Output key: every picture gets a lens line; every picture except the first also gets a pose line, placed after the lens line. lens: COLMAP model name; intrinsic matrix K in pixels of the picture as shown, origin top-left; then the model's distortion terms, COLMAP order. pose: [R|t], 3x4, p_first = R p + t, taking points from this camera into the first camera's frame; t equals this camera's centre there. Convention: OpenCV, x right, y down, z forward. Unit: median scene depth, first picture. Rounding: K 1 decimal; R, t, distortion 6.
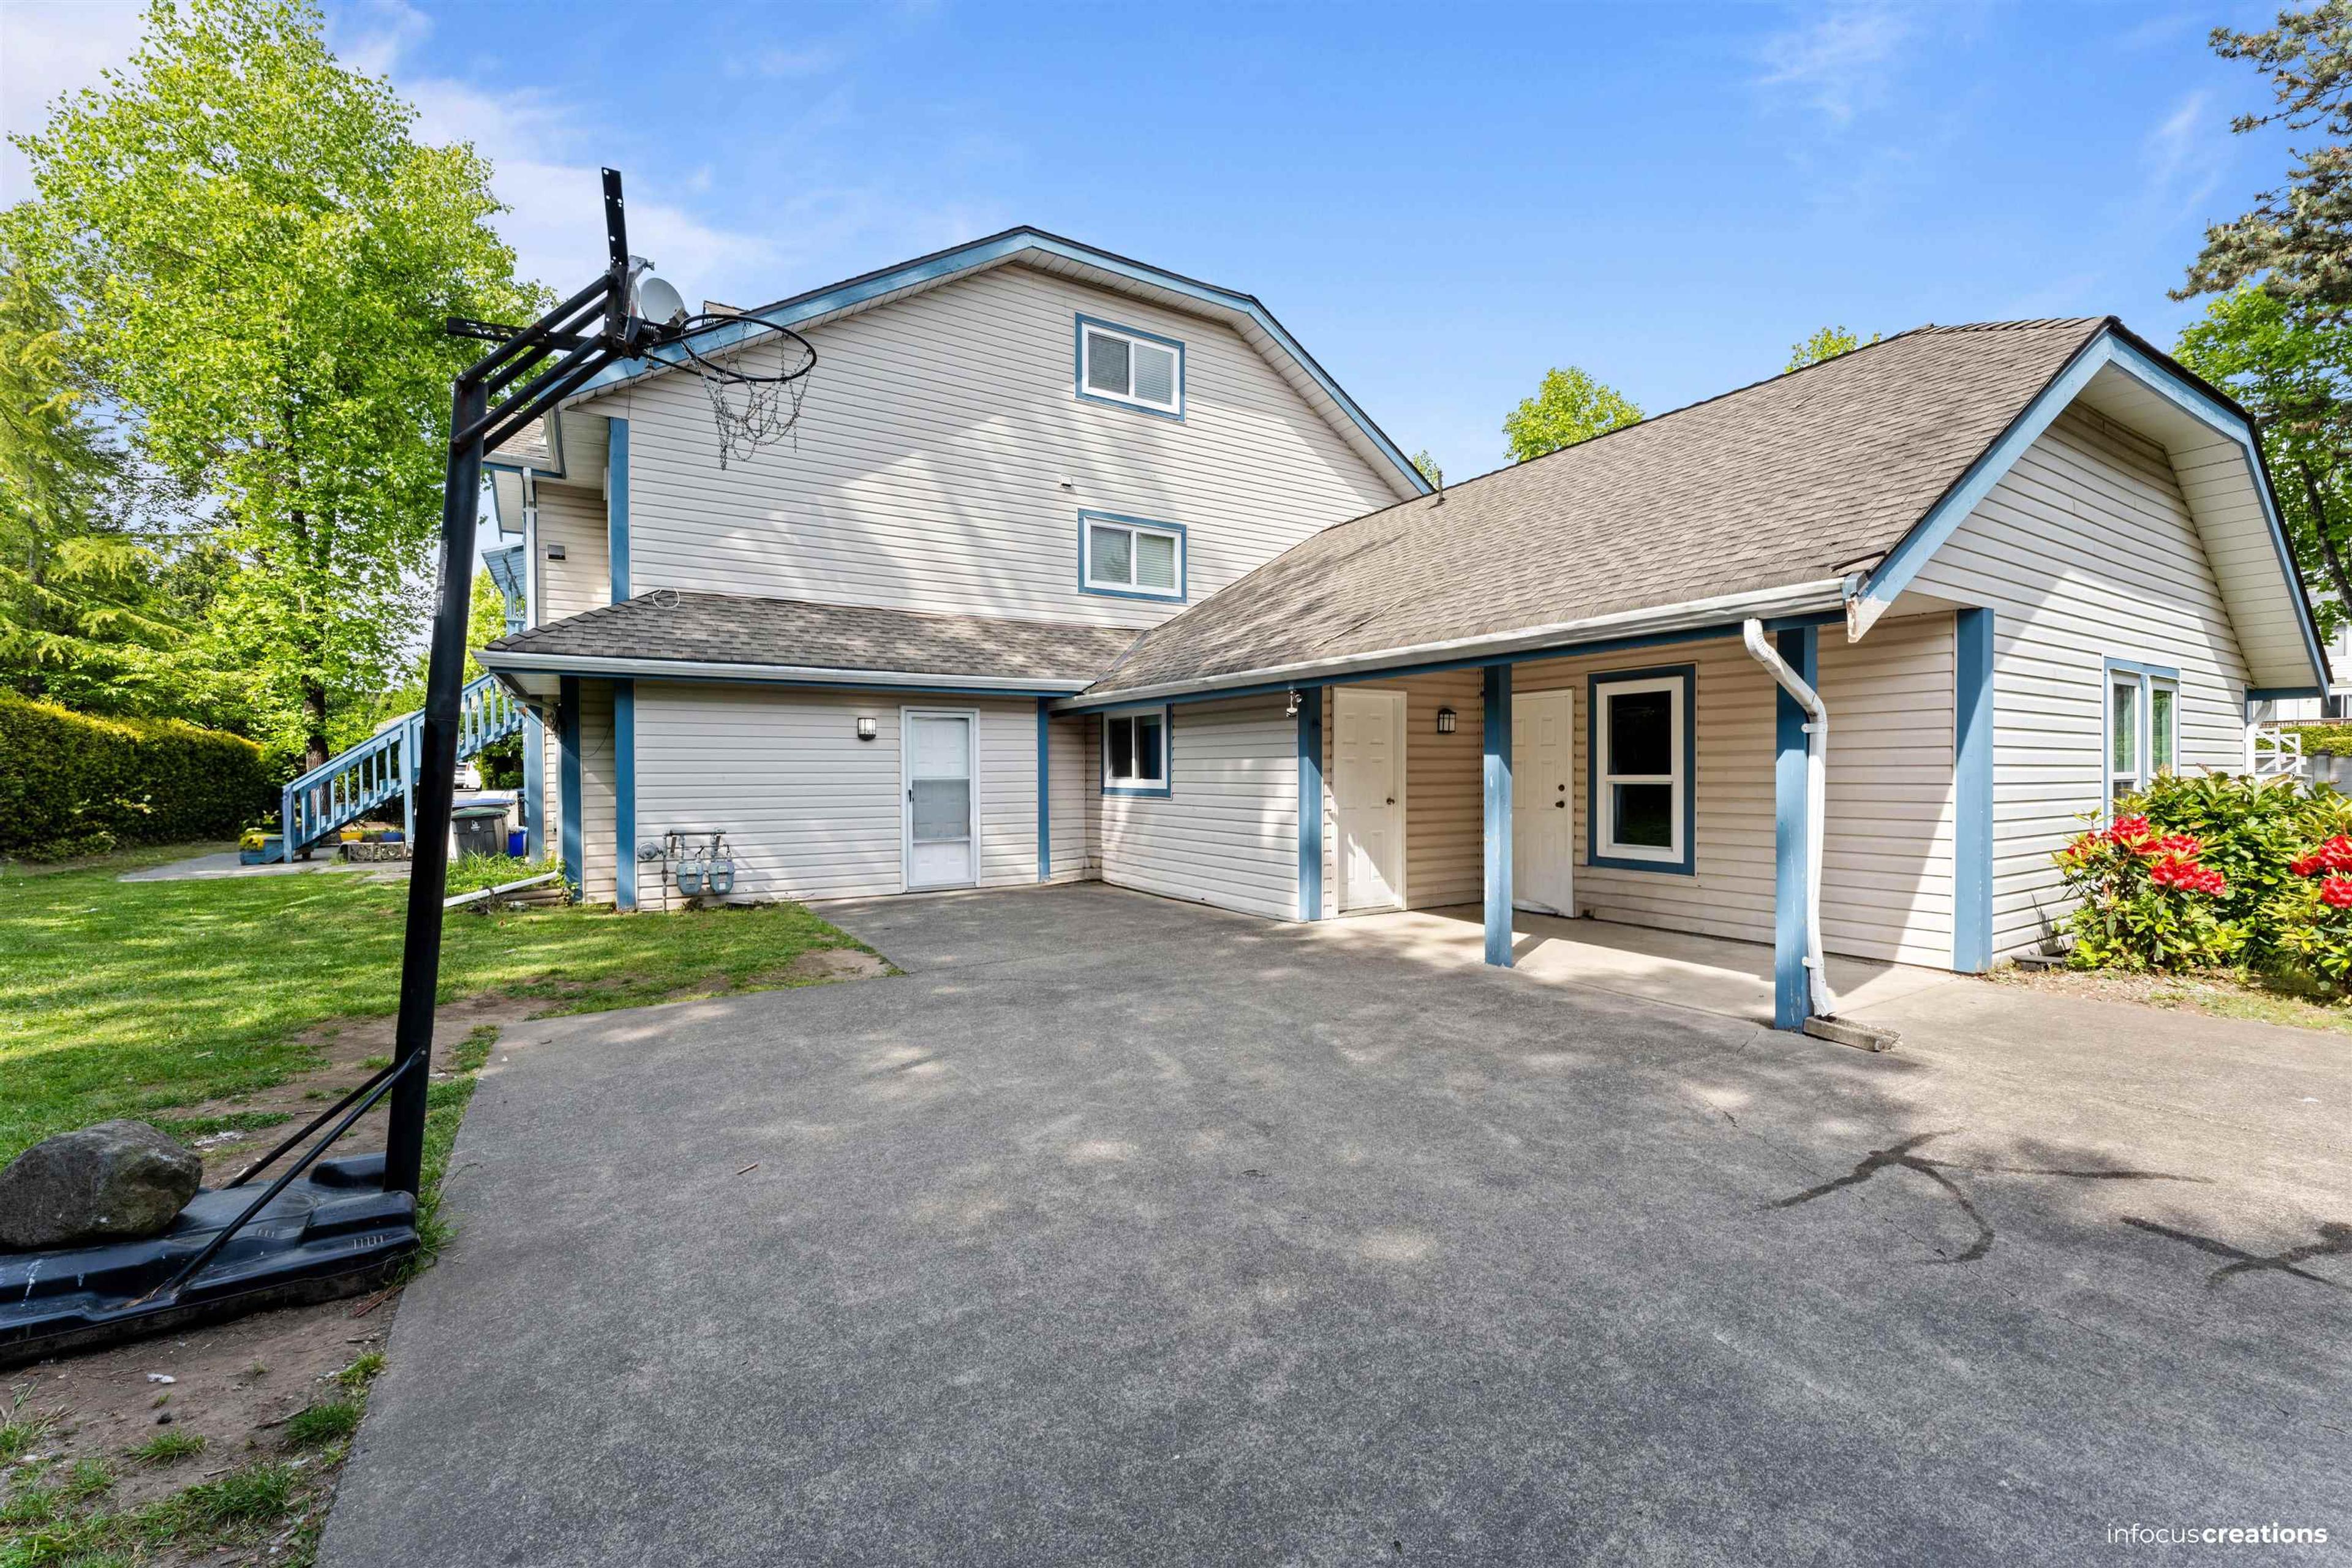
lens RADIAL K [[961.4, 0, 1176.0], [0, 961.4, 784.0], [0, 0, 1]] dist [0.001827, -0.000092]
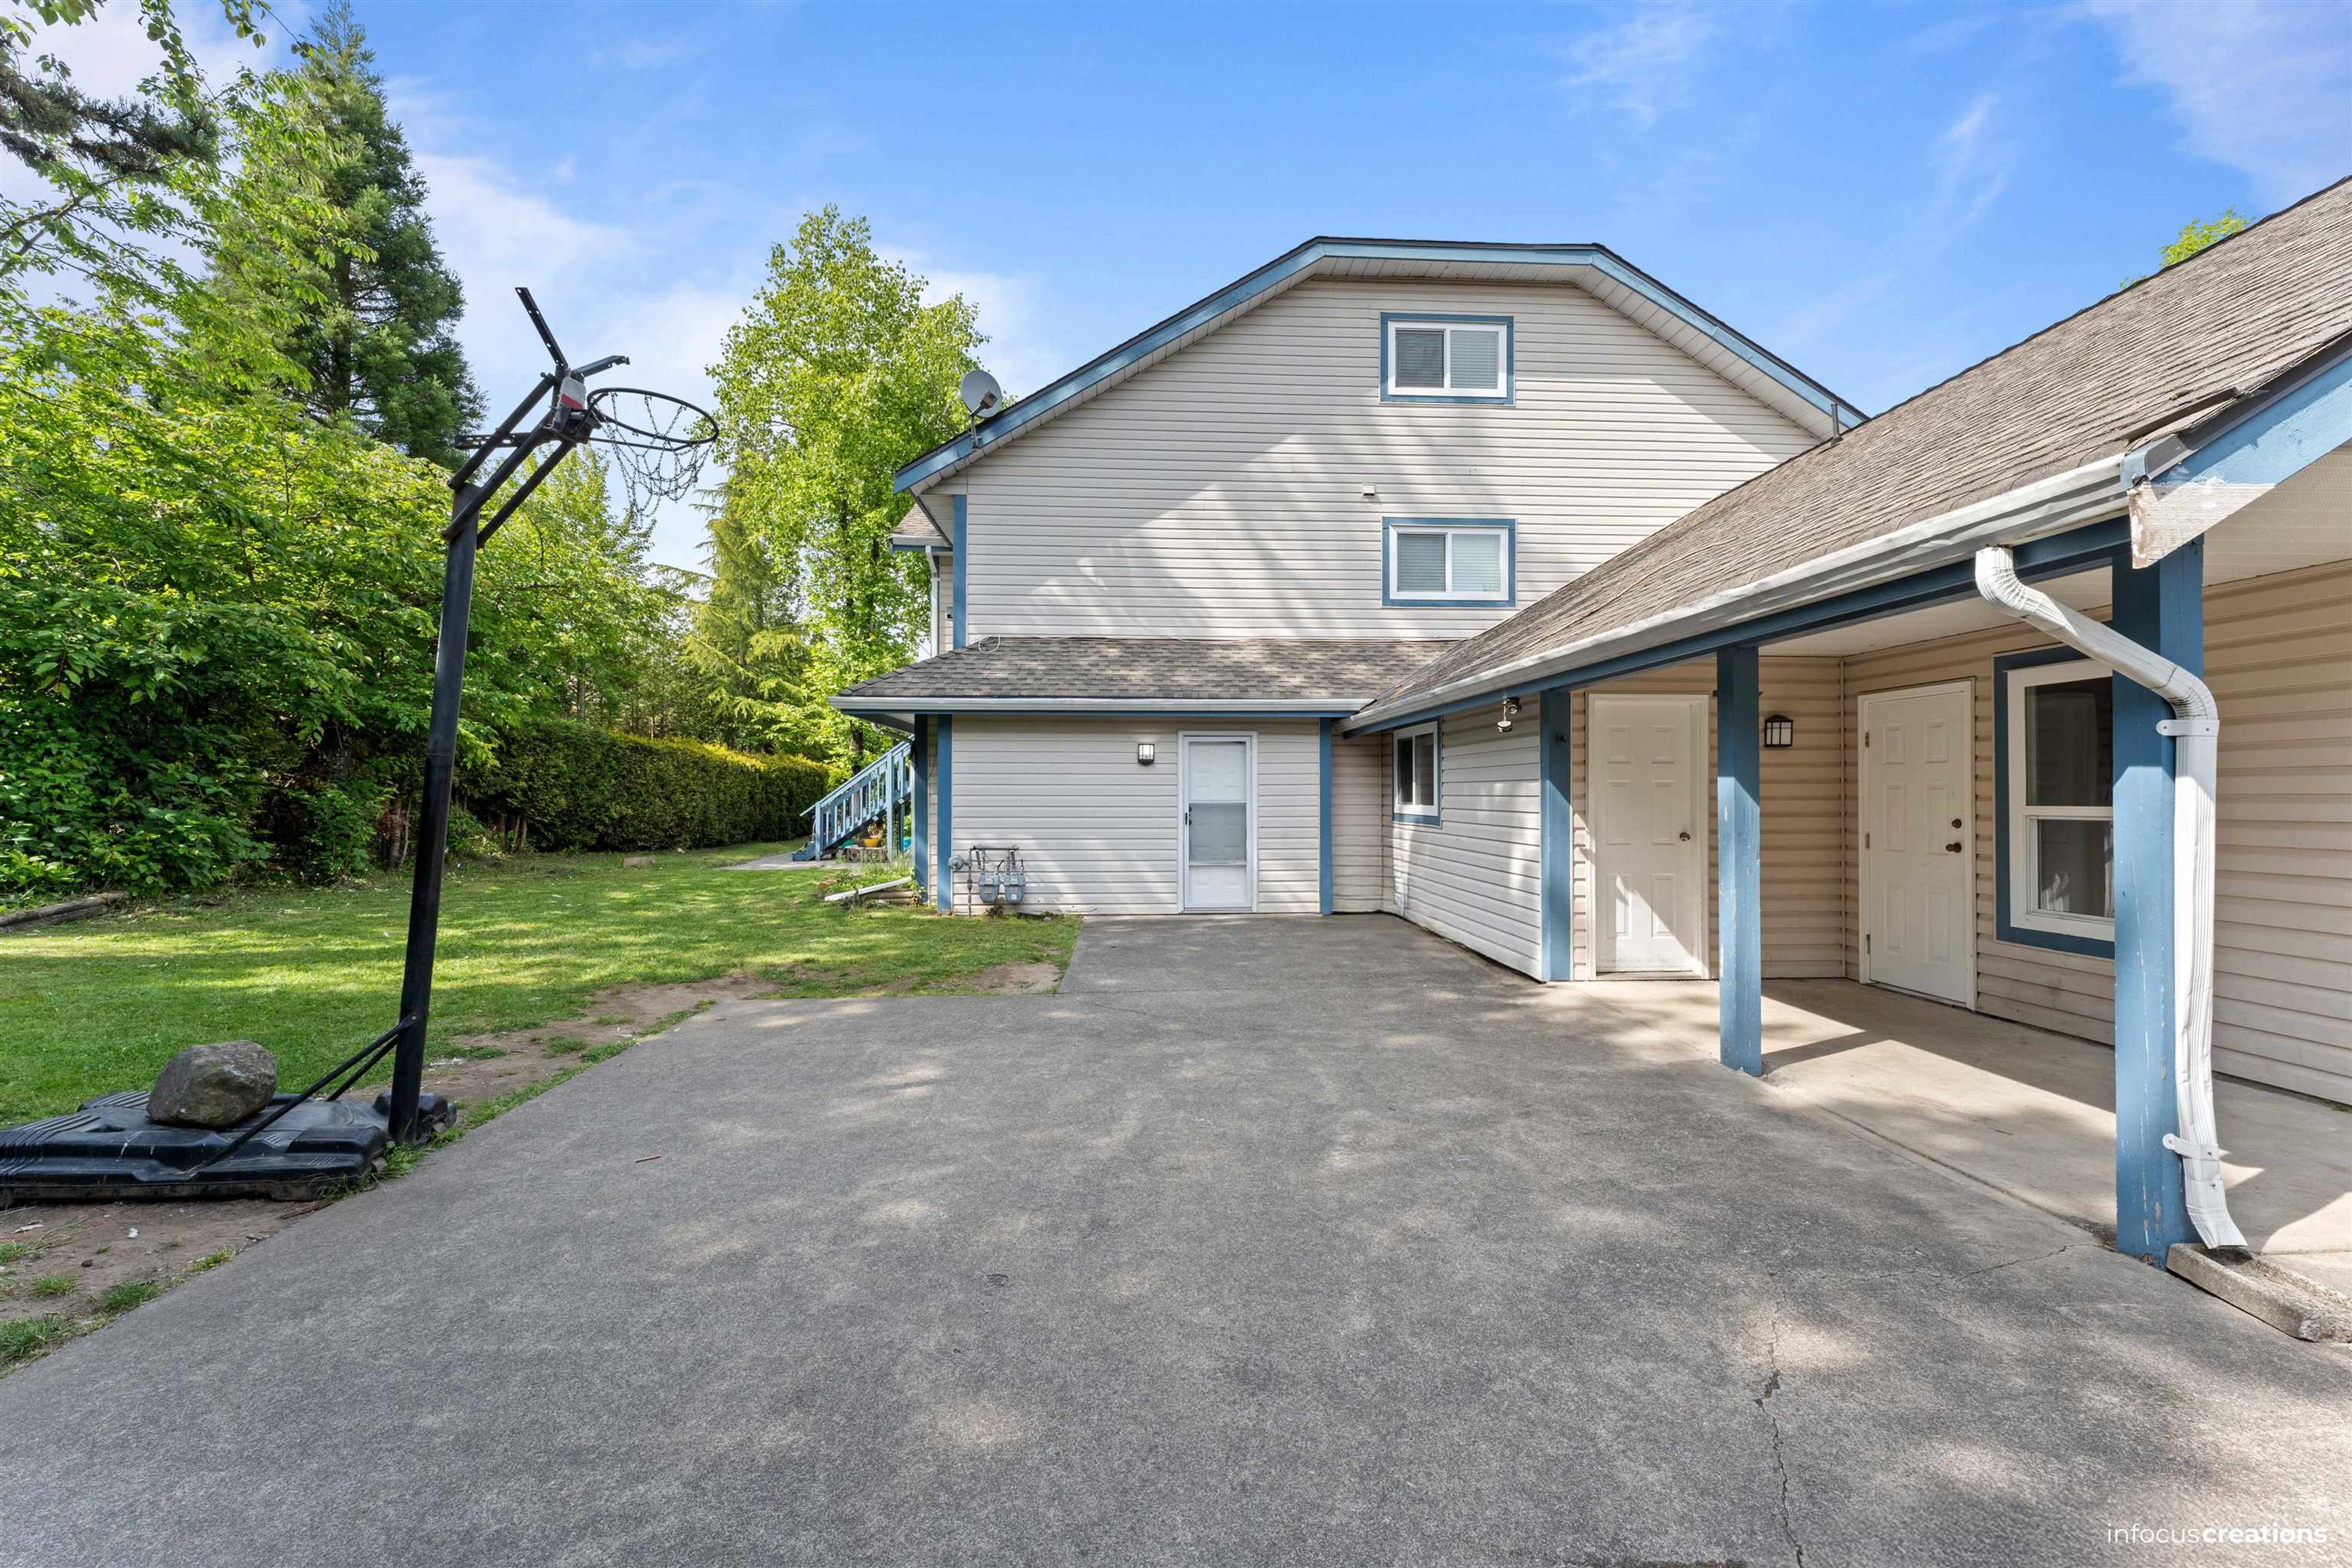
lens RADIAL K [[947.0, 0, 1176.0], [0, 947.0, 784.0], [0, 0, 1]] dist [0.002981, -0.000057]
pose [[0.876411, -0.000695, -0.481563, 0.216837], [-0.010862, 0.999716, -0.021210, -0.003571], [0.481441, 0.023819, 0.876155, 0.120506]]
